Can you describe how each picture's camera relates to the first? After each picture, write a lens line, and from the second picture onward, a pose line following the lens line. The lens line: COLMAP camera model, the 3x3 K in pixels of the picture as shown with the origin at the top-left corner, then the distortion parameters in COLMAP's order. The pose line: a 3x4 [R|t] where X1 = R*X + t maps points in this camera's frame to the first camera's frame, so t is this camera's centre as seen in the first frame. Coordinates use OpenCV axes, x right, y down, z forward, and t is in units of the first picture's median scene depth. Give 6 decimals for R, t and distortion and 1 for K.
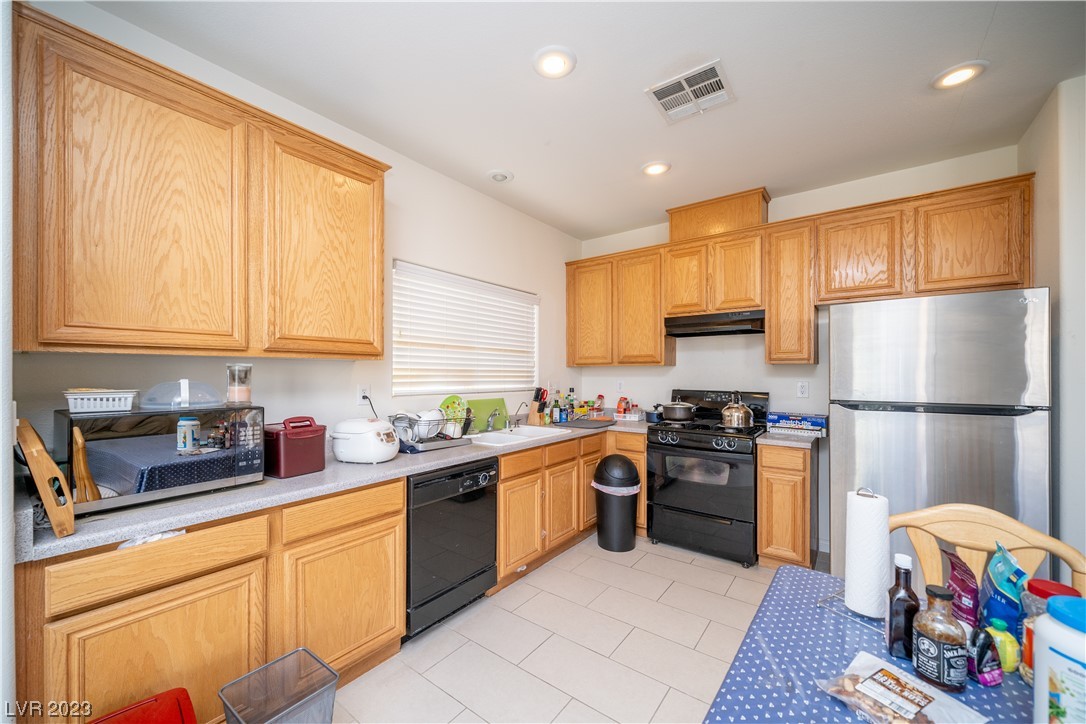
lens RADIAL K [[419.2, 0, 539.1], [0, 419.2, 371.1], [0, 0, 1]] dist [-0.002478, -0.000158]
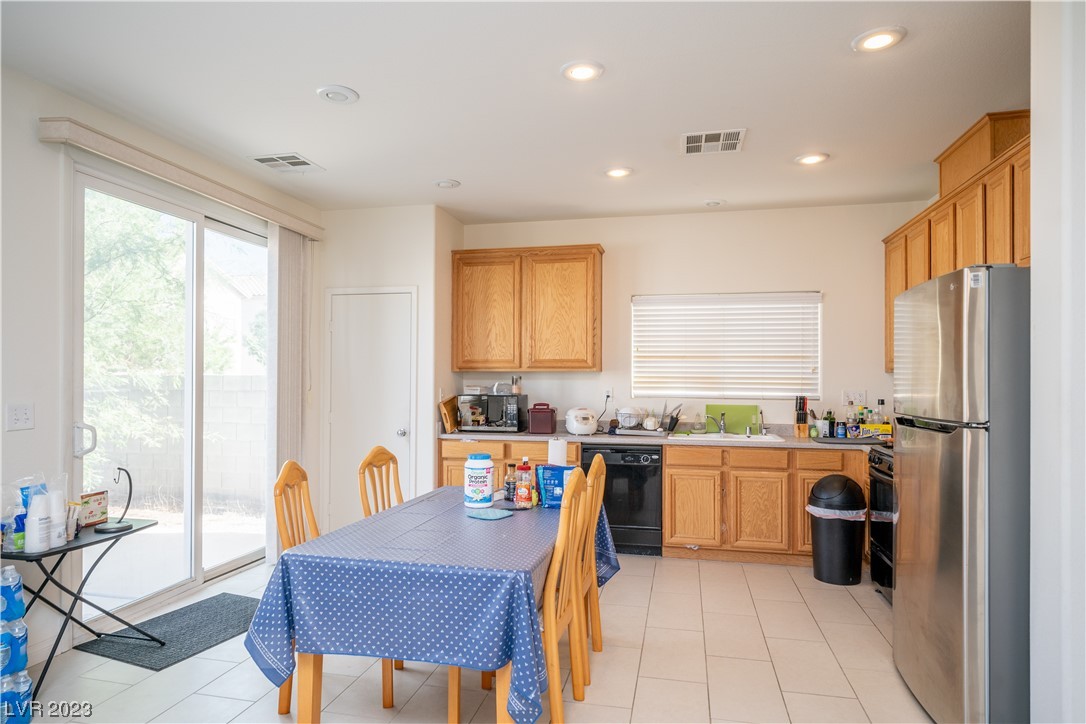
lens RADIAL K [[640.0, 0, 545.0], [0, 640.0, 366.9], [0, 0, 1]] dist [0.002174, 0.000220]
pose [[0.424296, -0.011889, -0.905446, 1.855904], [0.002030, 0.999924, -0.012178, -0.015792], [0.905521, 0.003329, 0.424288, -0.181945]]
